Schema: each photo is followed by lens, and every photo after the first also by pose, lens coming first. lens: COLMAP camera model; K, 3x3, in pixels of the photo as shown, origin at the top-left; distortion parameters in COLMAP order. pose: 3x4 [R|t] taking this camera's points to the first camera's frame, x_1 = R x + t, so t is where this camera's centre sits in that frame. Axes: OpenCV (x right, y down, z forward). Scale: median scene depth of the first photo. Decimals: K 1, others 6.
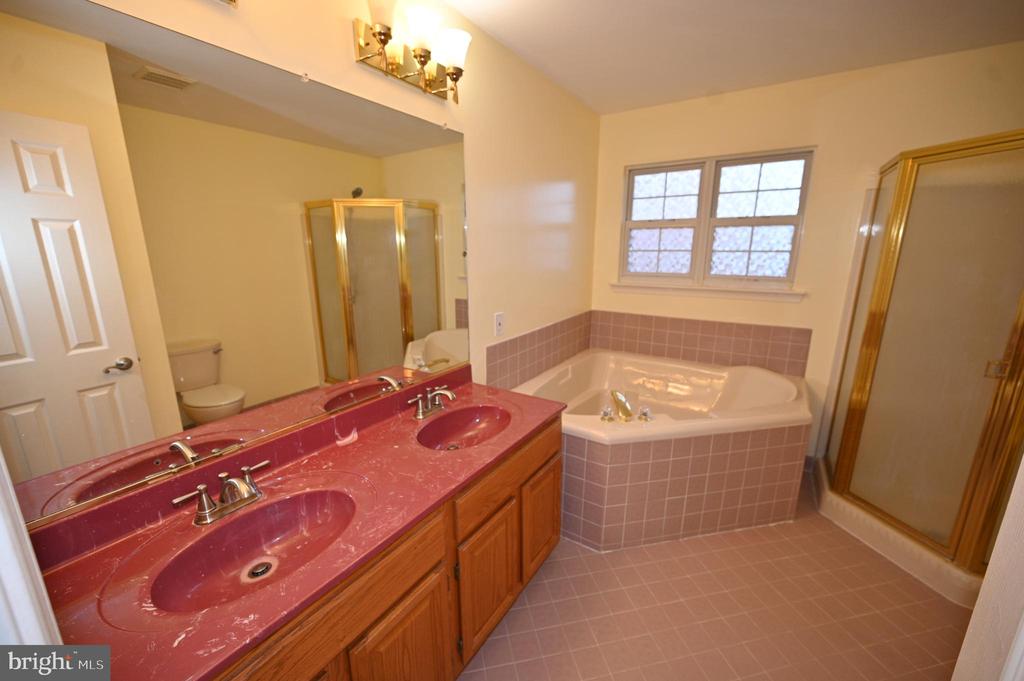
lens RADIAL K [[401.7, 0, 509.7], [0, 401.7, 343.2], [0, 0, 1]] dist [-0.003435, 0.000626]
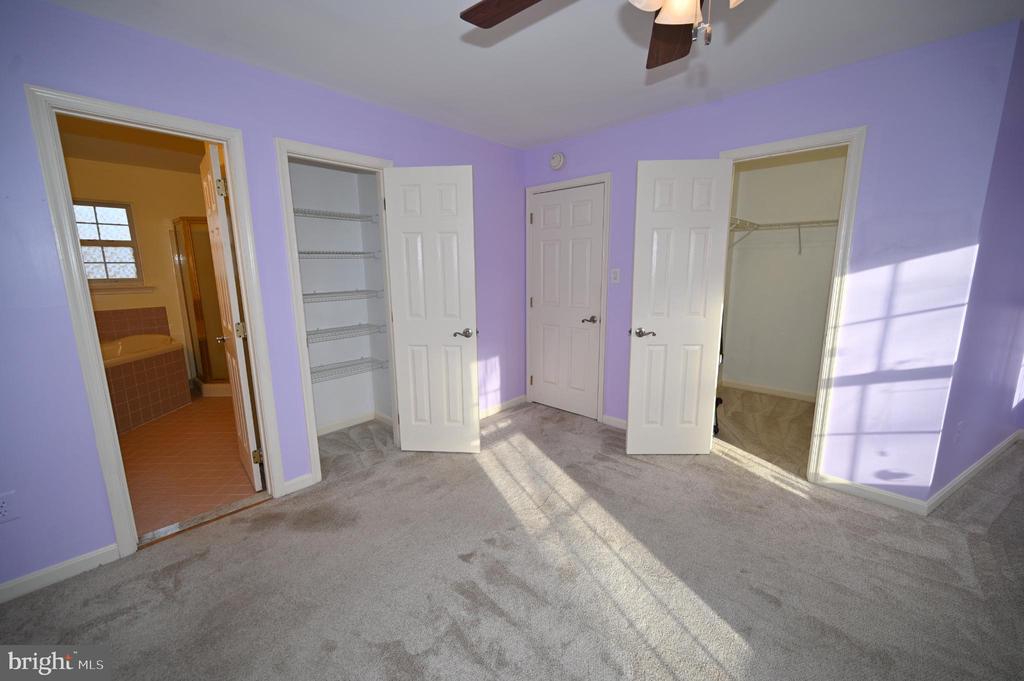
lens RADIAL K [[401.7, 0, 510.8], [0, 401.7, 337.6], [0, 0, 1]] dist [-0.003435, 0.000626]
pose [[0.172165, -0.177739, 0.968900, -0.684210], [0.232252, 0.963182, 0.135421, 0.203438], [-0.957297, 0.201714, 0.207107, -0.757015]]
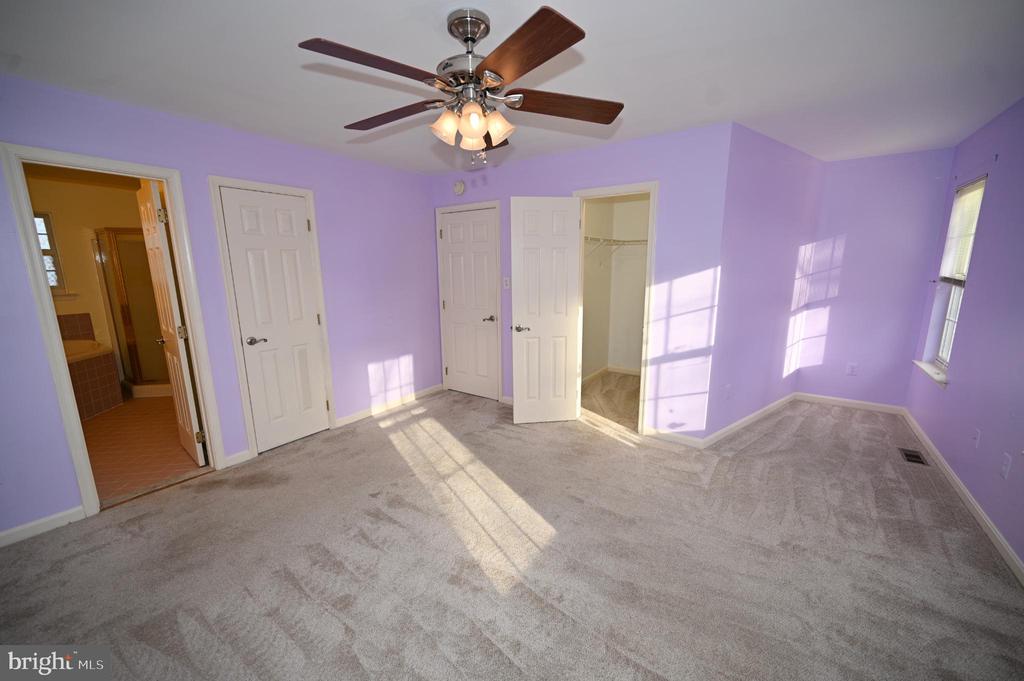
lens RADIAL K [[401.7, 0, 512.8], [0, 401.7, 343.7], [0, 0, 1]] dist [-0.003435, 0.000626]
pose [[0.032771, -0.195461, 0.980164, -0.958313], [0.232913, 0.955183, 0.182692, 0.208252], [-0.971945, 0.222306, 0.076828, -0.944059]]
